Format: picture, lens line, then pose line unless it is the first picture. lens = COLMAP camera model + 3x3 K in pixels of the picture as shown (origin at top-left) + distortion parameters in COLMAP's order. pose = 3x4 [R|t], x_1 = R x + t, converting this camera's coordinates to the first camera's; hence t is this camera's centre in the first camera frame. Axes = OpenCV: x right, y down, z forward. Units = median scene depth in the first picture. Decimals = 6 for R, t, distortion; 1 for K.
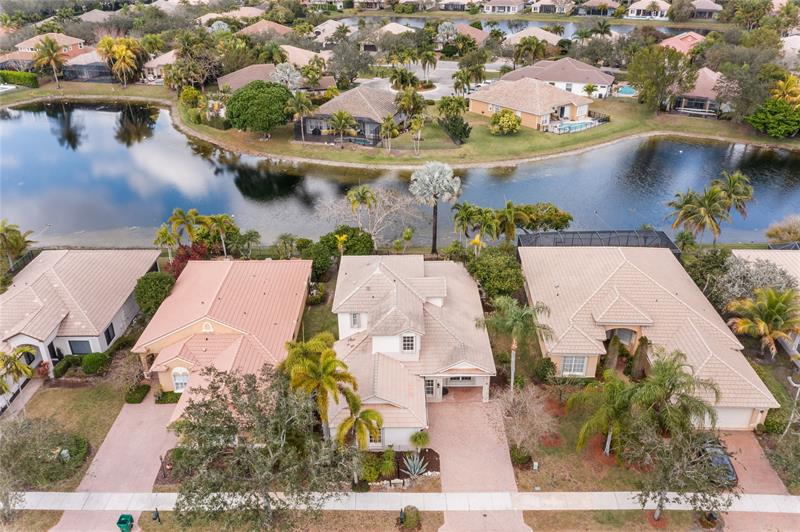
lens RADIAL K [[641.1, 0, 400.0], [0, 641.1, 266.0], [0, 0, 1]] dist [-0.009646, 0.001225]
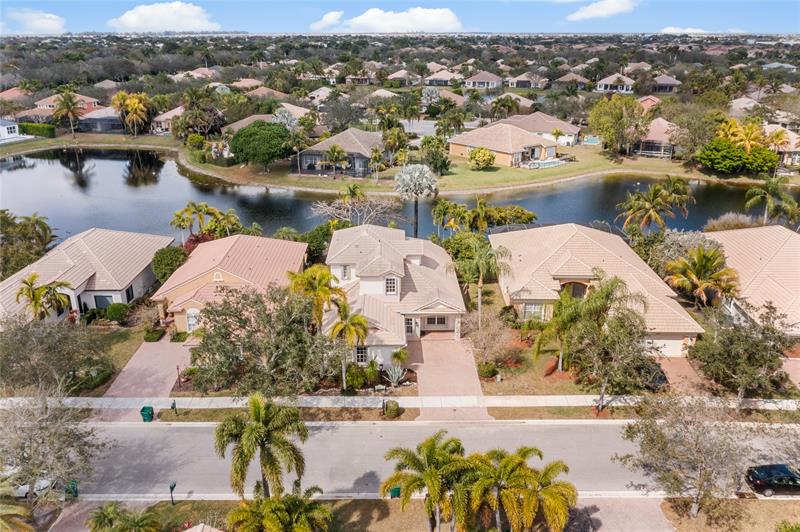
lens RADIAL K [[633.5, 0, 400.0], [0, 633.5, 266.0], [0, 0, 1]] dist [-0.012513, 0.000604]
pose [[0.999849, 0.001124, 0.017322, 0.004407], [0.001058, 0.992101, -0.125438, 0.101639], [-0.017327, 0.125438, 0.991950, -0.067936]]
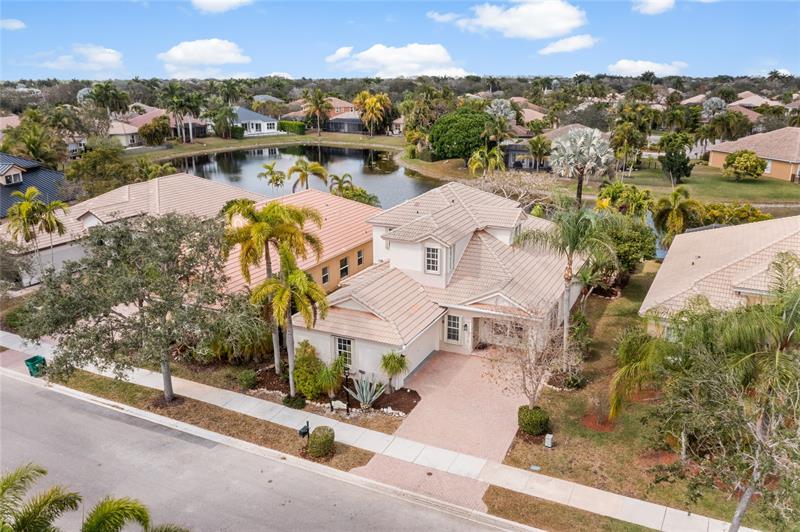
lens RADIAL K [[633.5, 0, 400.0], [0, 633.5, 266.0], [0, 0, 1]] dist [-0.012513, 0.000604]
pose [[0.898738, 0.126040, -0.419981, 0.127855], [-0.203456, 0.968320, -0.144783, 0.106922], [0.388428, 0.215570, 0.895909, 0.142869]]
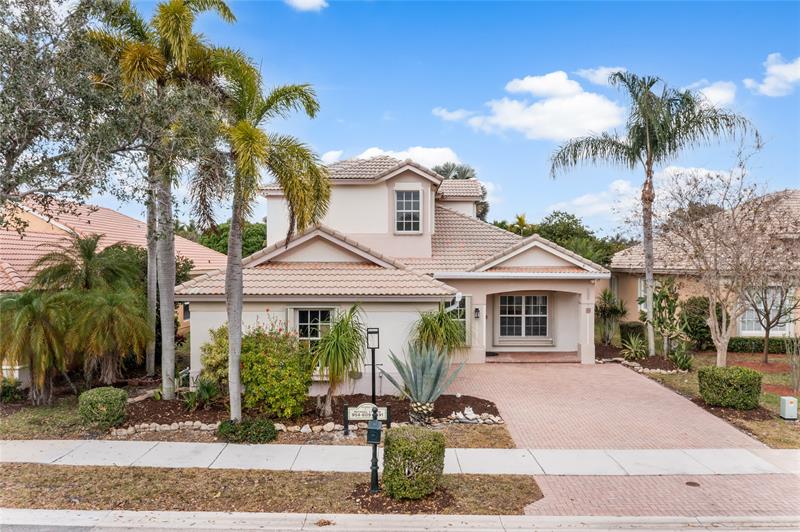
lens RADIAL K [[642.8, 0, 400.0], [0, 642.8, 266.0], [0, 0, 1]] dist [-0.016802, 0.002198]
pose [[0.999938, 0.006930, -0.008745, 0.005123], [-0.010177, 0.887706, -0.460299, 0.161089], [0.004573, 0.460359, 0.887721, 0.269577]]
